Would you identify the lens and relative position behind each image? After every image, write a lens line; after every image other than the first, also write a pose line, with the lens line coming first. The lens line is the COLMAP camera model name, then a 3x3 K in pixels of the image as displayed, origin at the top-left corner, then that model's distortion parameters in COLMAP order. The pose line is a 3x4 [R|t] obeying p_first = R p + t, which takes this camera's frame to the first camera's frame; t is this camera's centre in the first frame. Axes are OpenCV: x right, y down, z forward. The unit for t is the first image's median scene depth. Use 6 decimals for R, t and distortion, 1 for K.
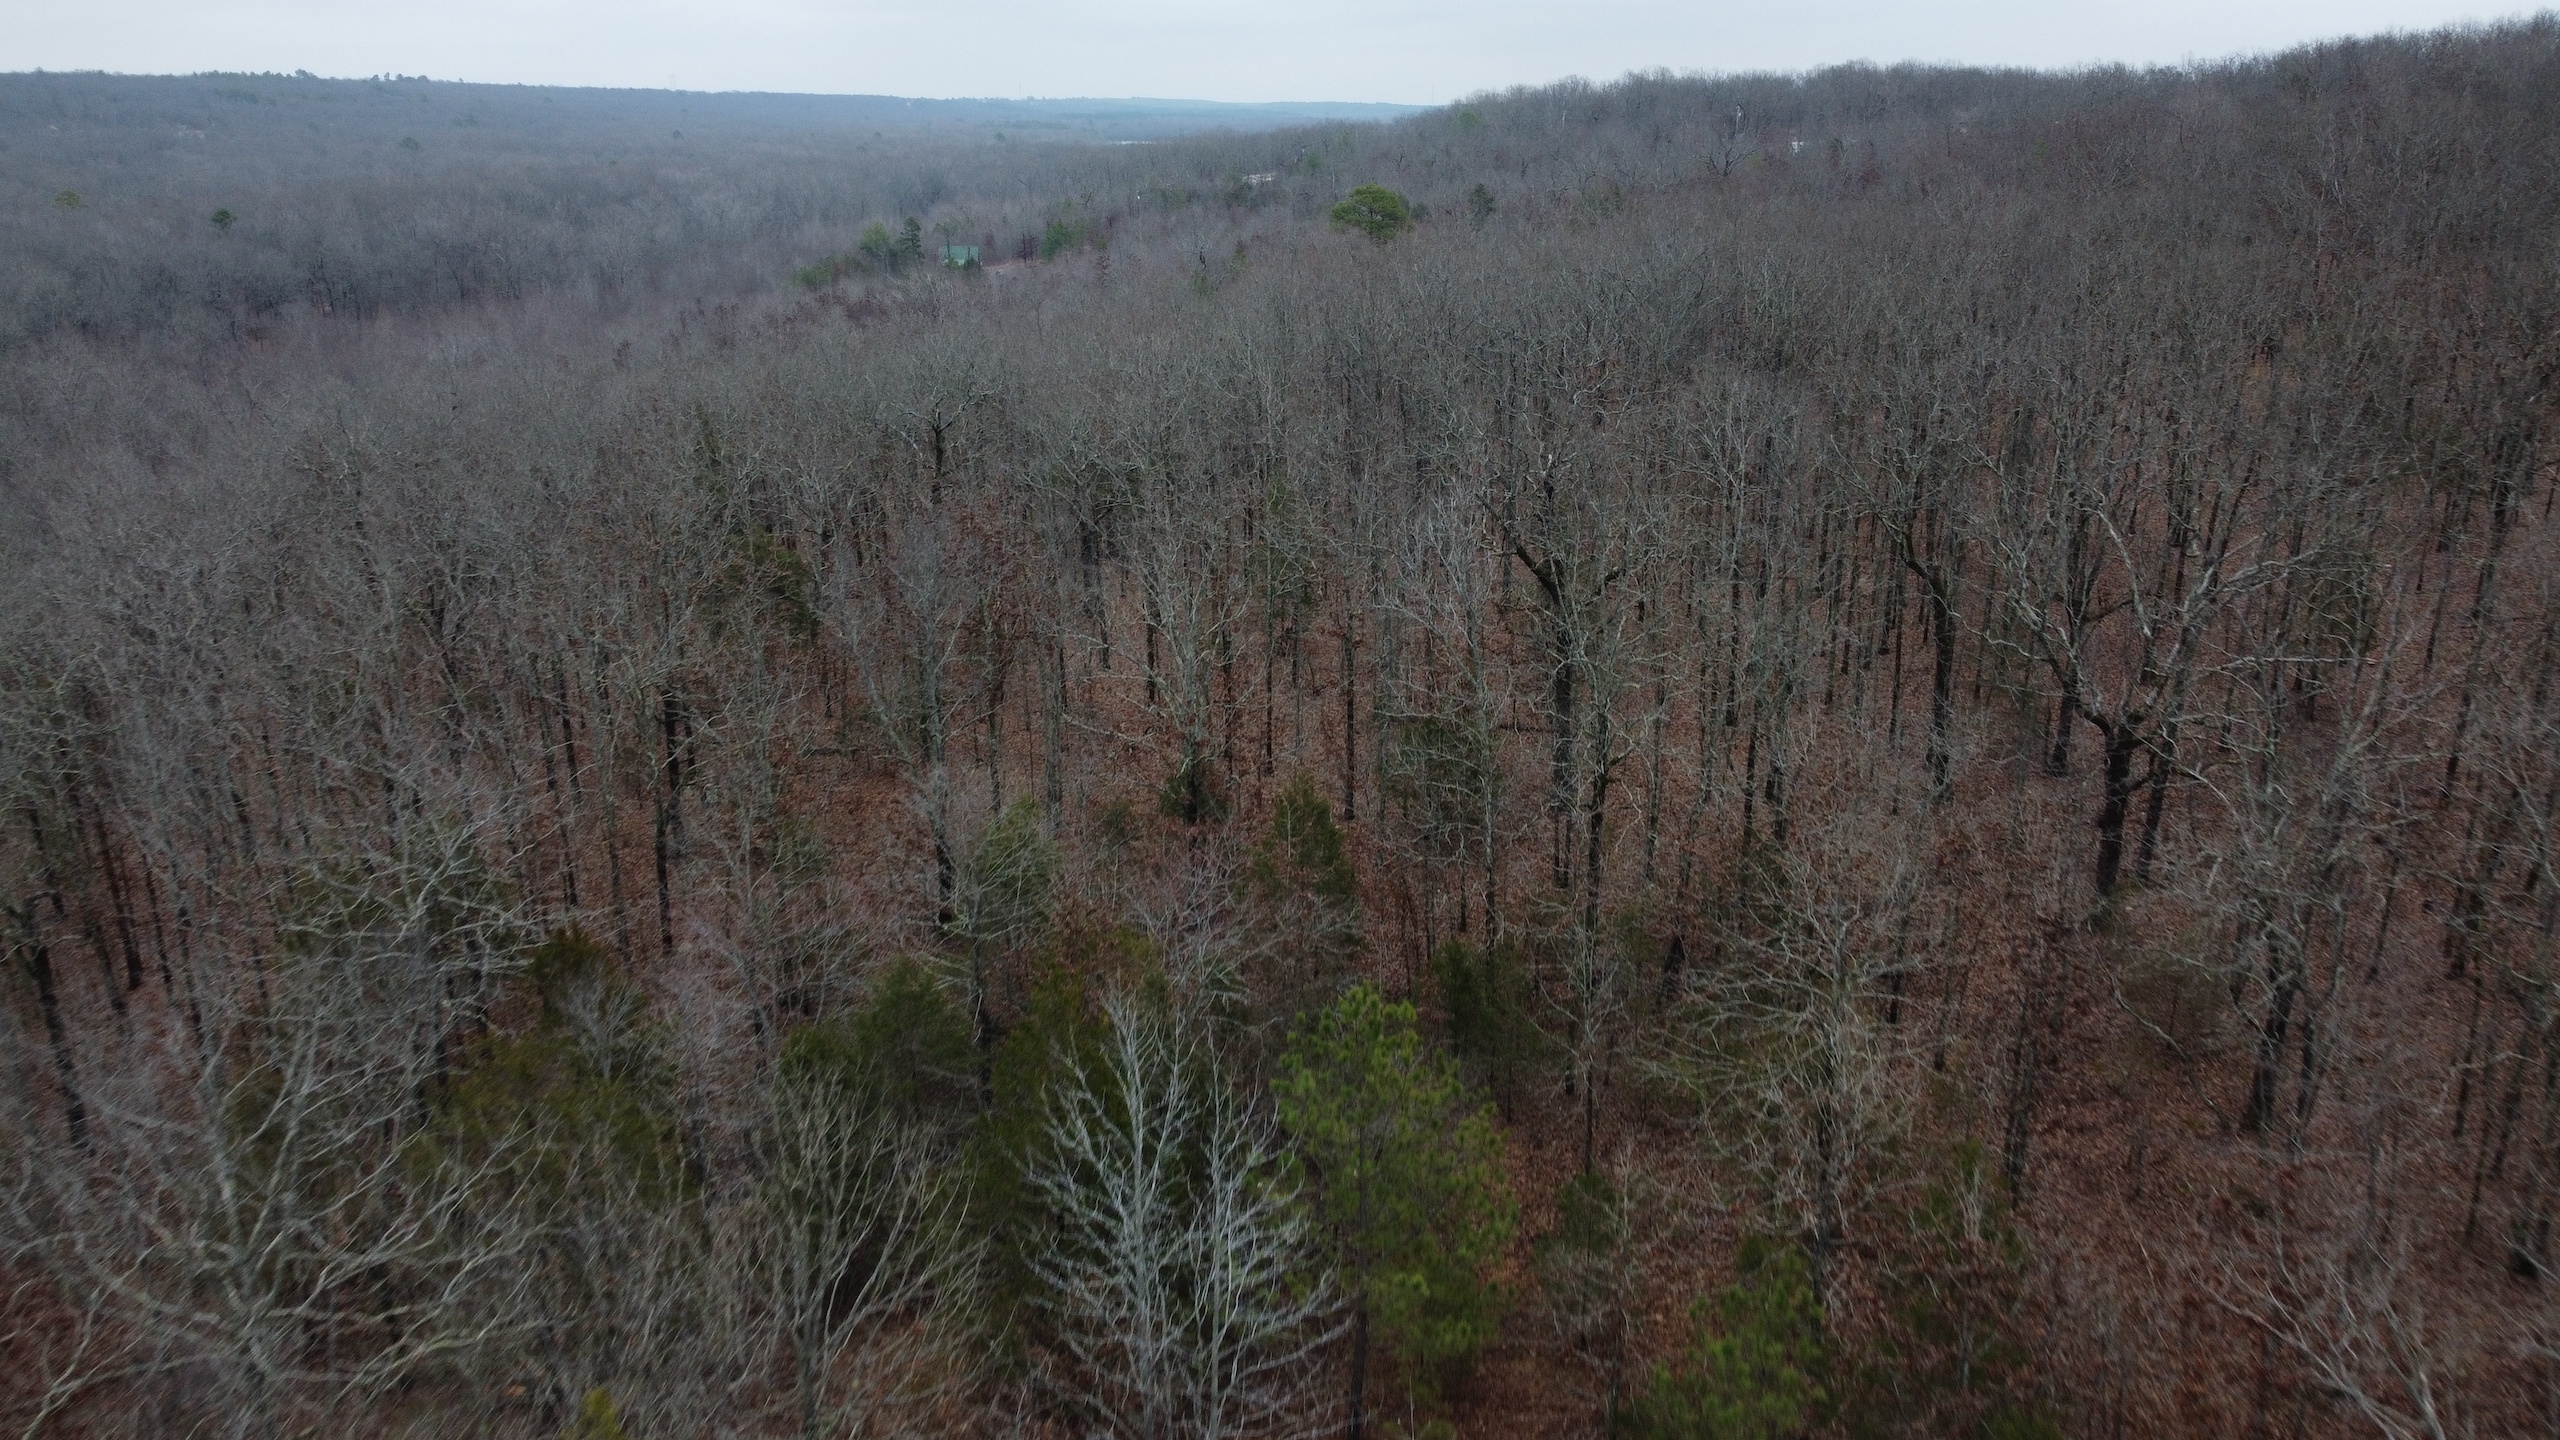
lens RADIAL K [[1933.8, 0, 1280.0], [0, 1933.8, 720.0], [0, 0, 1]] dist [0.002893, -0.003148]
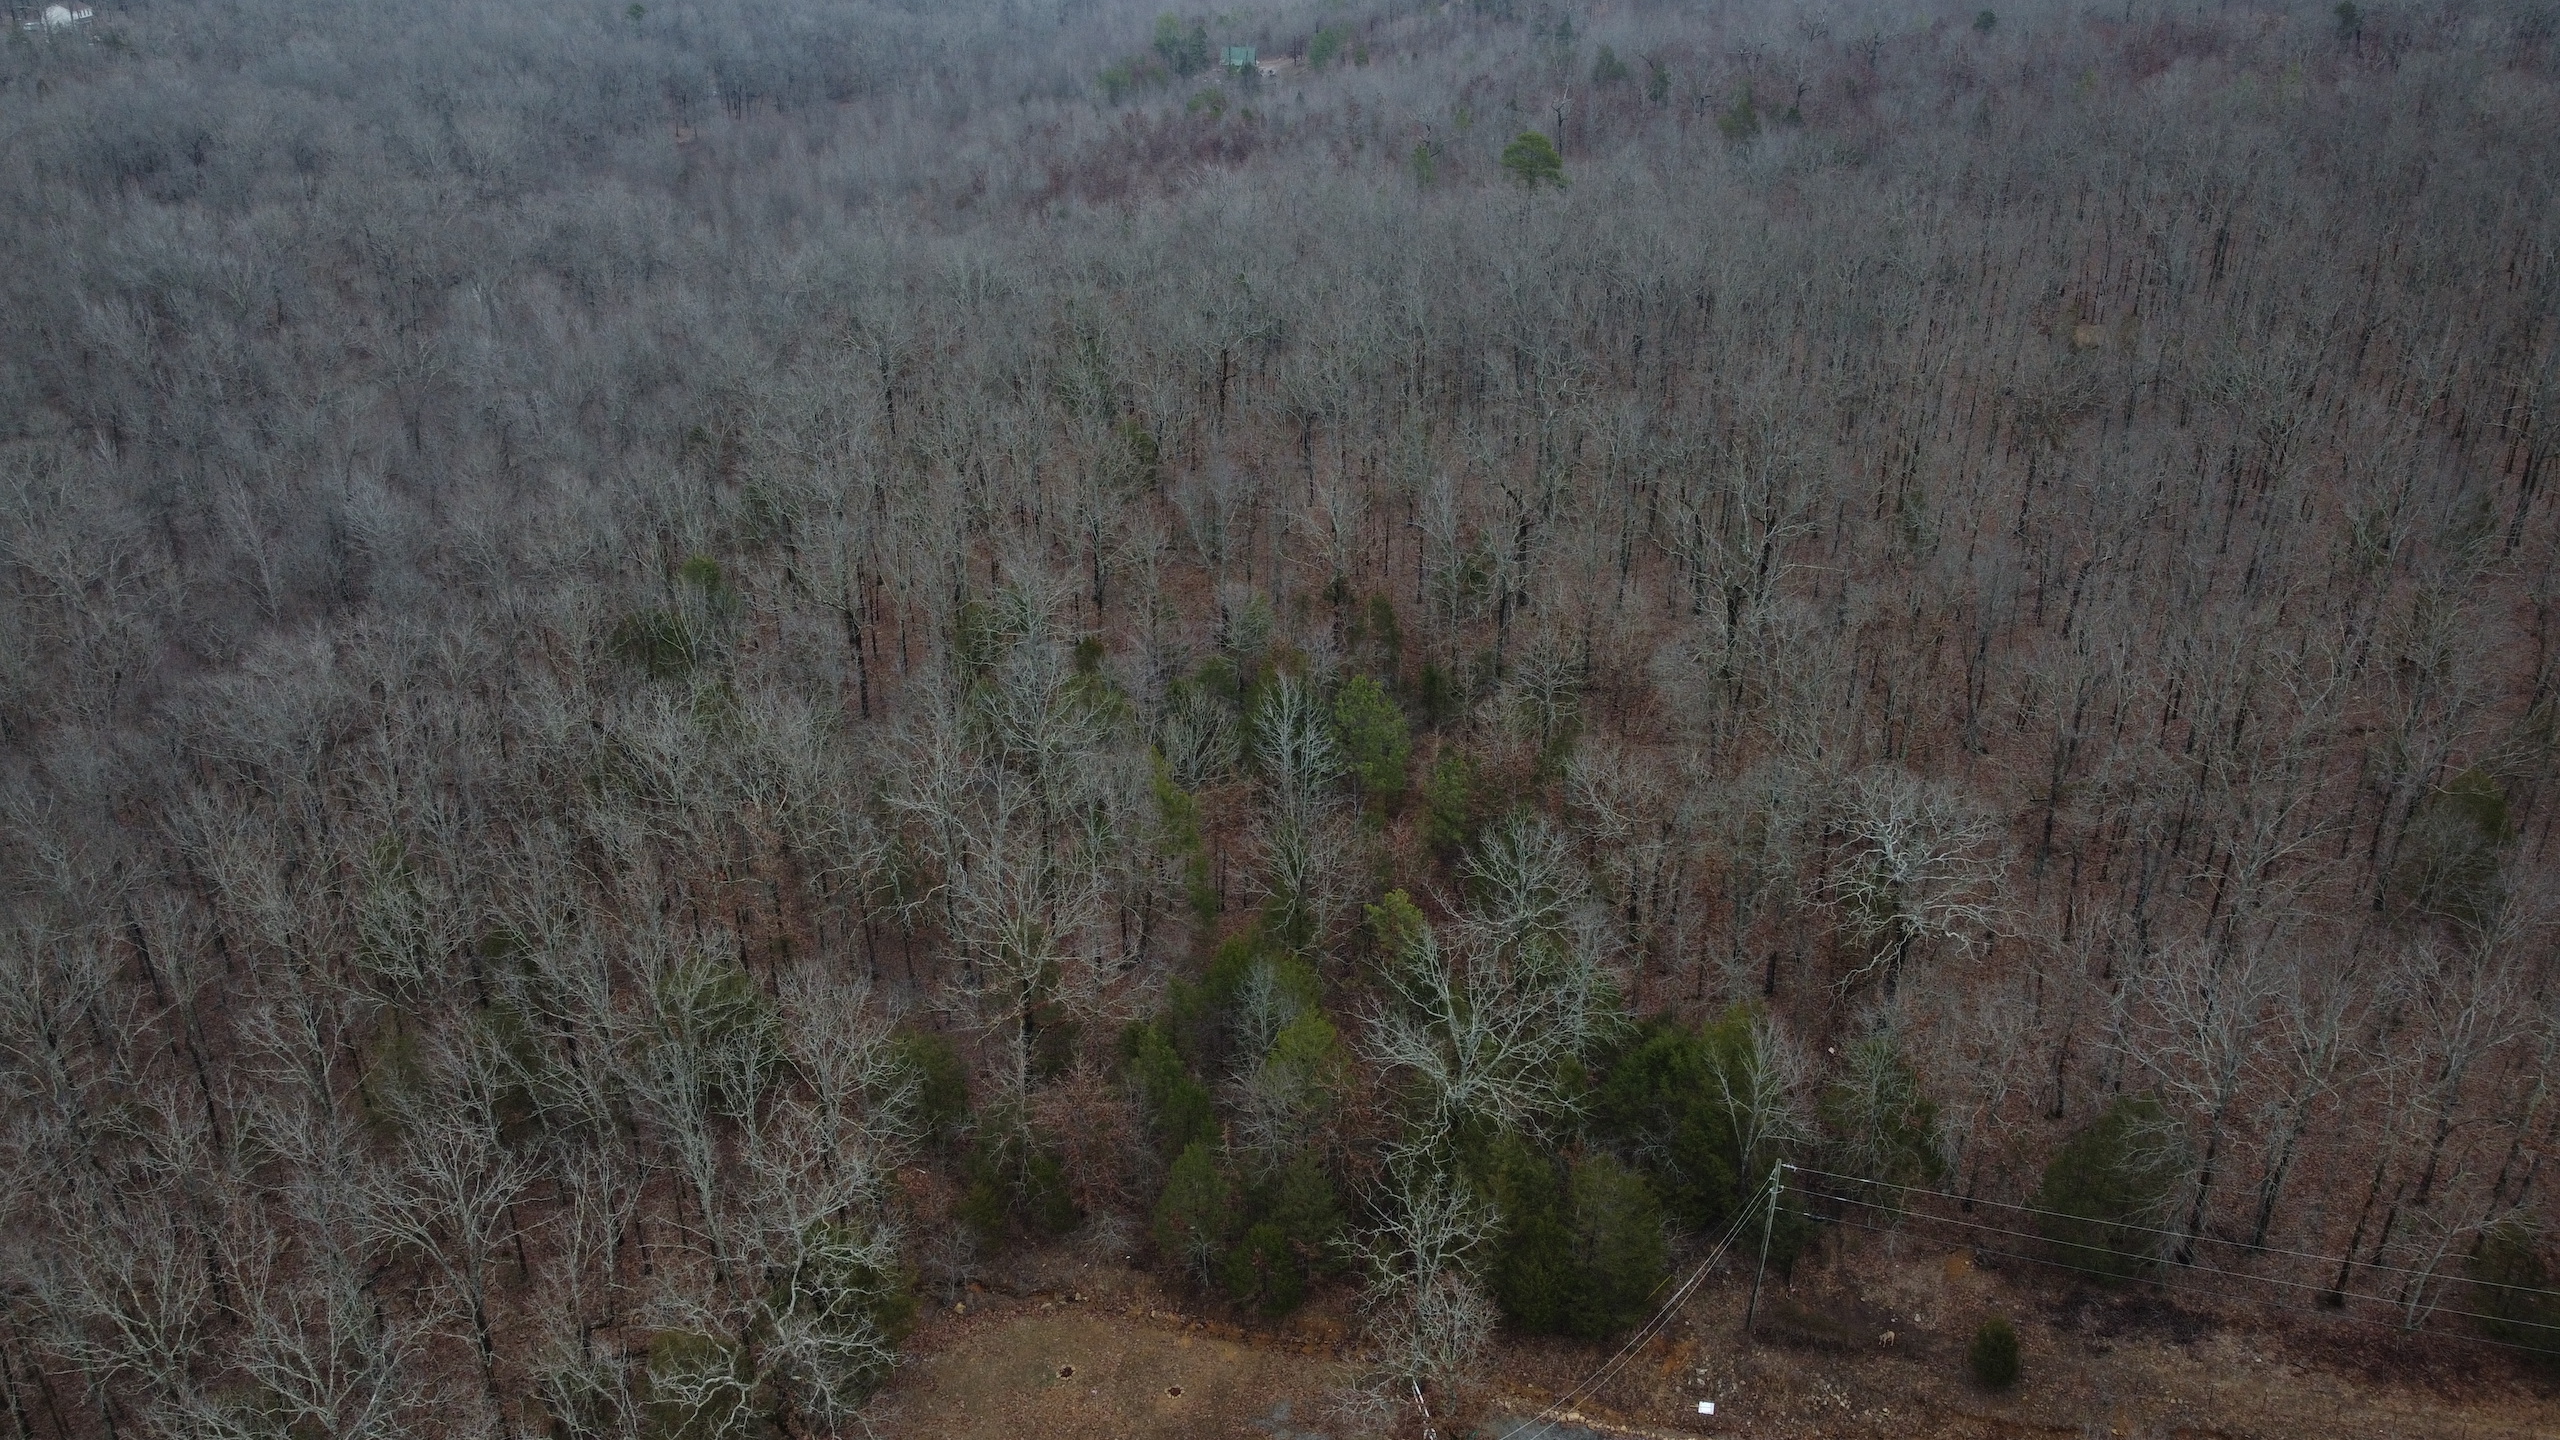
lens RADIAL K [[1933.8, 0, 1280.0], [0, 1933.8, 720.0], [0, 0, 1]] dist [0.002893, -0.003148]
pose [[0.990216, 0.069276, -0.121131, 0.024600], [-0.051059, 0.987742, 0.147506, -0.020501], [0.129865, -0.139878, 0.981616, -0.175749]]
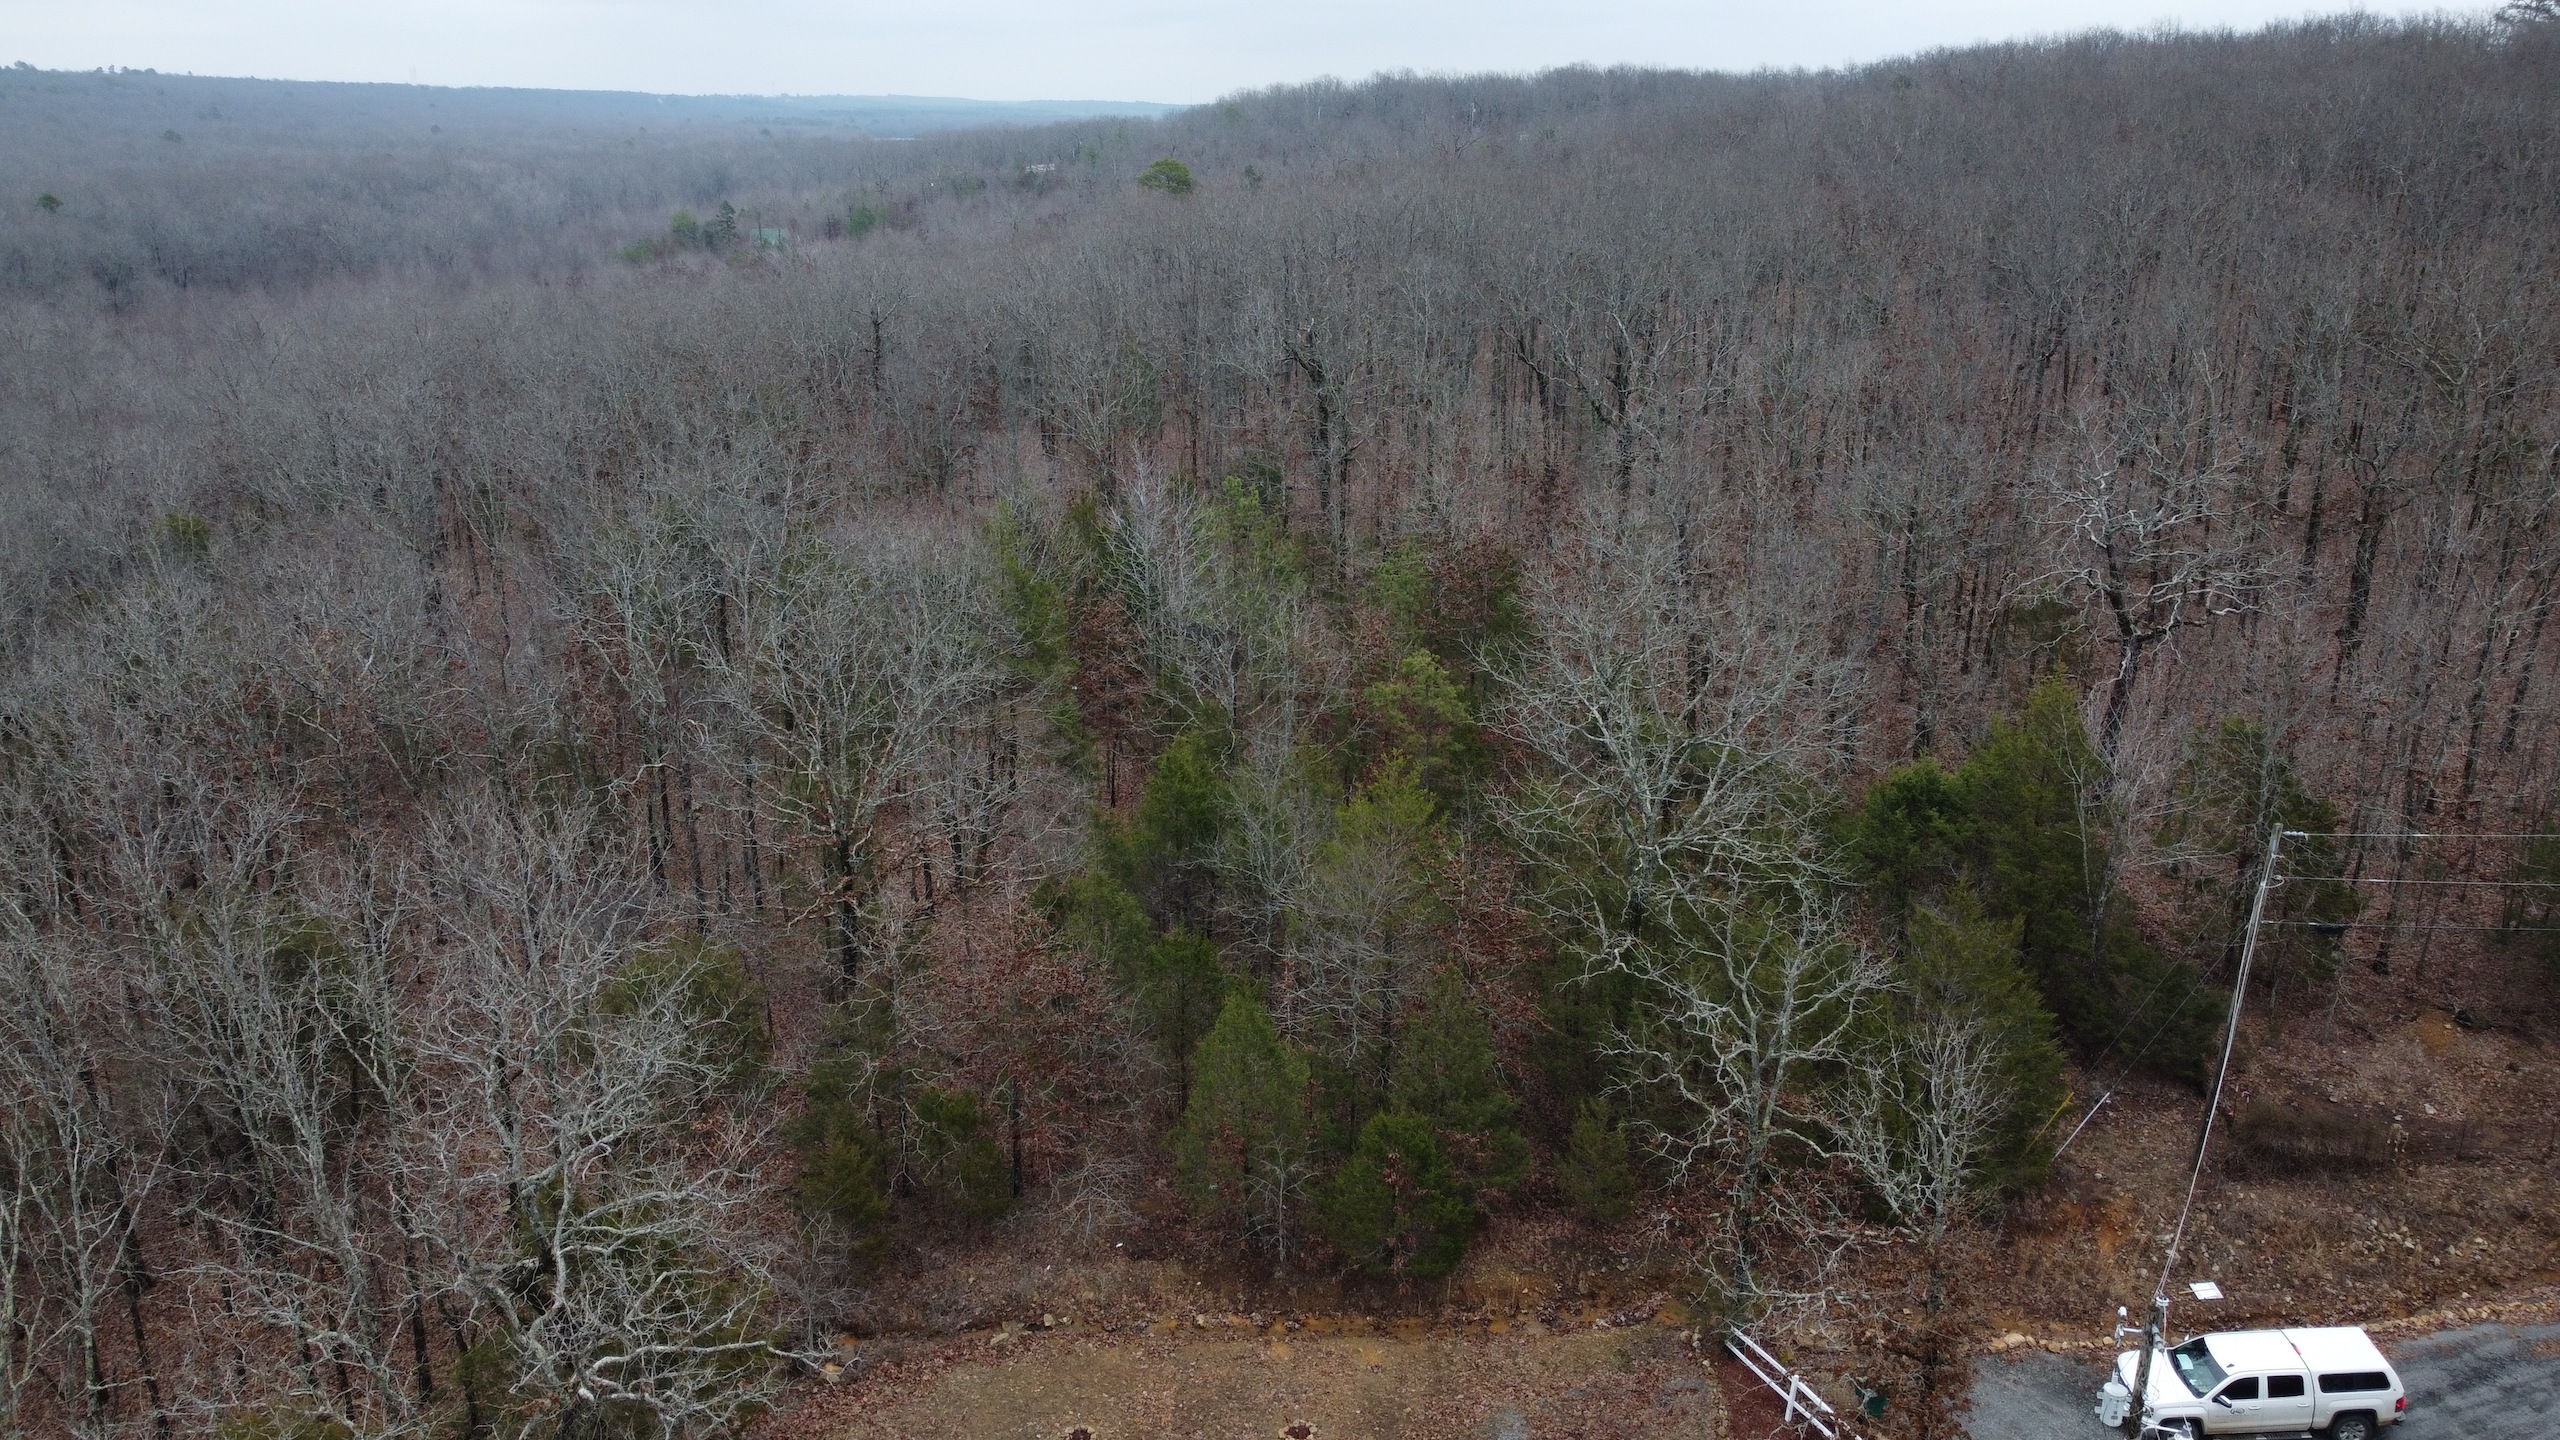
lens RADIAL K [[1933.8, 0, 1280.0], [0, 1933.8, 720.0], [0, 0, 1]] dist [0.002893, -0.003148]
pose [[0.992897, -0.031874, 0.114625, -0.013964], [0.031848, 0.999491, 0.002052, 0.034572], [-0.114632, 0.001614, 0.993407, -0.100965]]
